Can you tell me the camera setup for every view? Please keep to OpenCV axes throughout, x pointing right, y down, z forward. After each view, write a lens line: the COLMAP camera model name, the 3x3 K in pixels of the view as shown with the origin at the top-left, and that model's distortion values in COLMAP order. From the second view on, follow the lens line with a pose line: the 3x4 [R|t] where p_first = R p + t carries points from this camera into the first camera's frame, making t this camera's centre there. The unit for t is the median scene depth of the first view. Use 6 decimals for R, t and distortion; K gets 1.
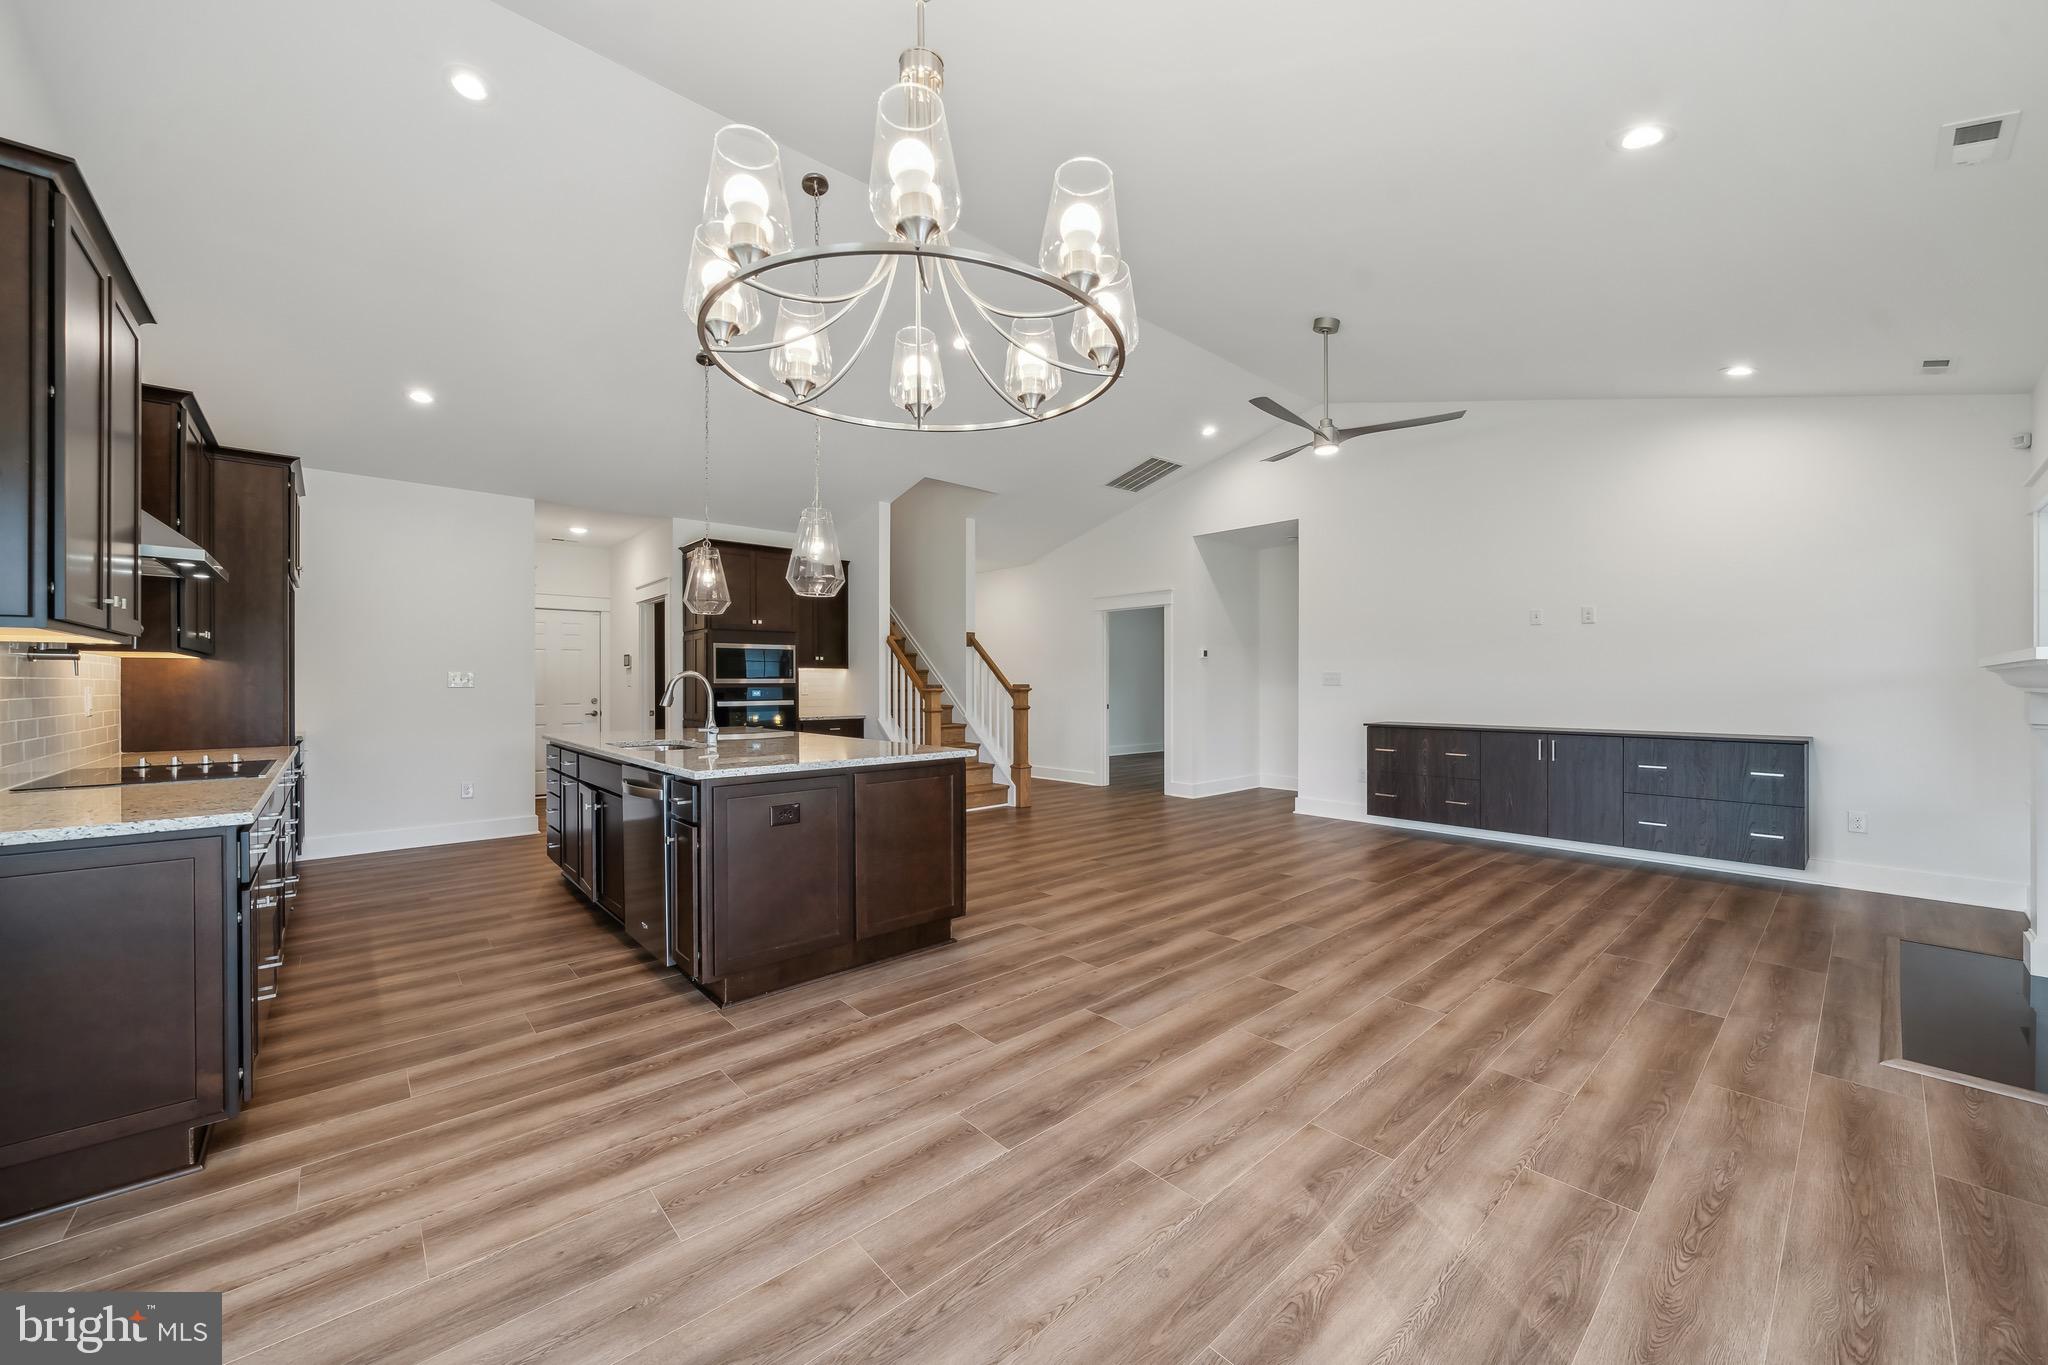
lens RADIAL K [[761.9, 0, 1028.0], [0, 761.9, 678.2], [0, 0, 1]] dist [-0.005369, -0.000534]
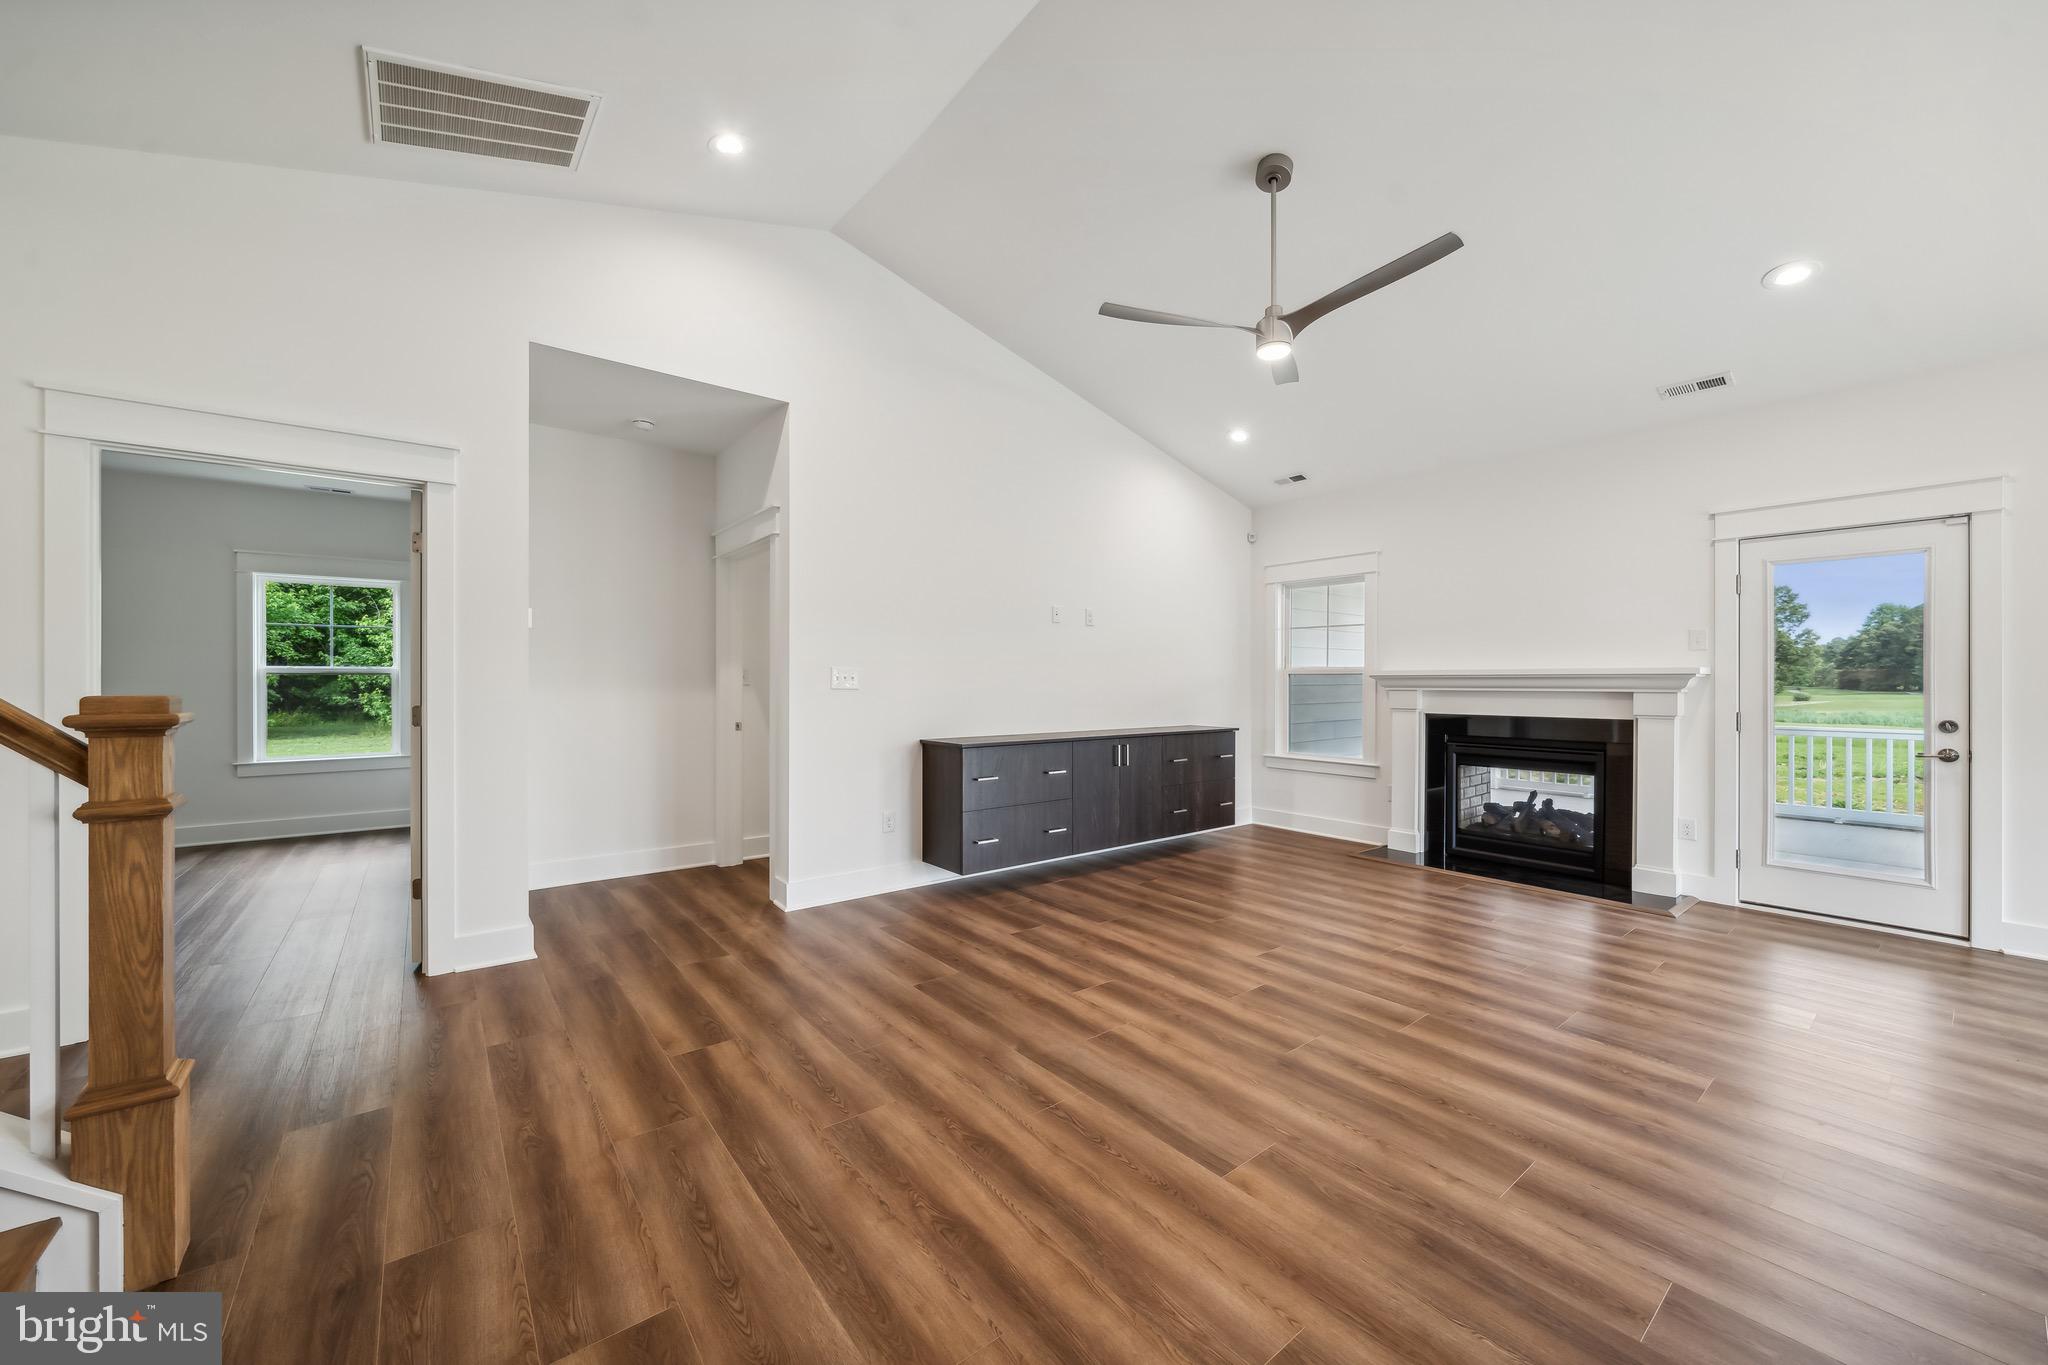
lens RADIAL K [[761.9, 0, 1017.8], [0, 761.9, 687.1], [0, 0, 1]] dist [-0.005369, -0.000534]
pose [[0.074006, -0.005320, 0.997244, -0.325927], [-0.007400, 0.999955, 0.005884, 0.004298], [-0.997230, -0.007815, 0.073963, 1.217416]]
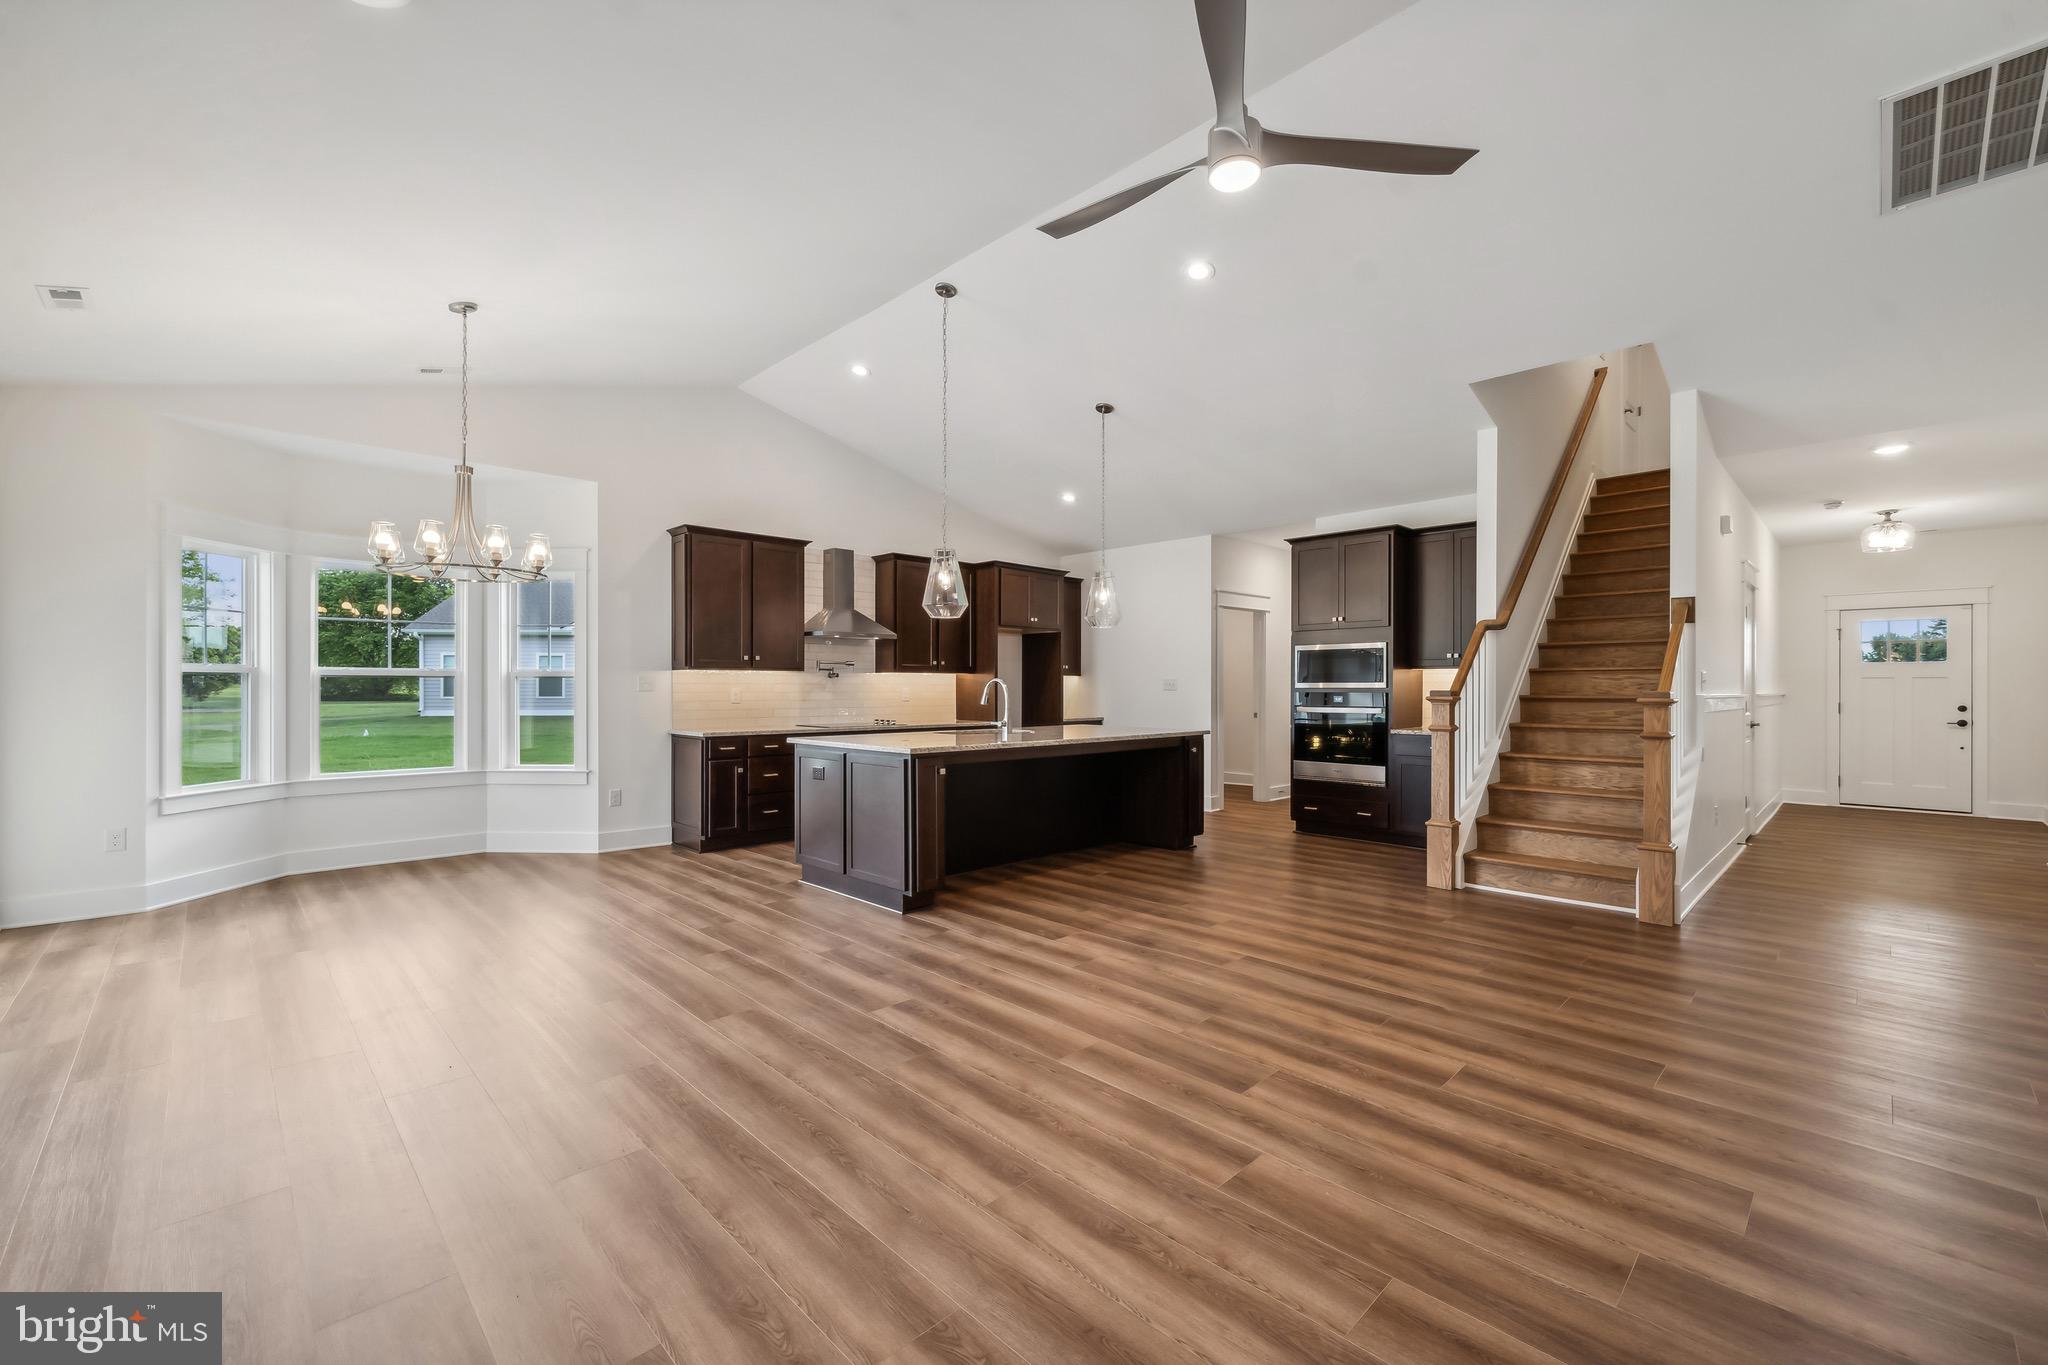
lens RADIAL K [[842.8, 0, 1021.6], [0, 842.8, 683.4], [0, 0, 1]] dist [0.002412, 0.000227]
pose [[0.038379, -0.001560, -0.999262, 0.915487], [0.004856, 0.999987, -0.001375, 0.001389], [0.999251, -0.004799, 0.038386, 0.881391]]
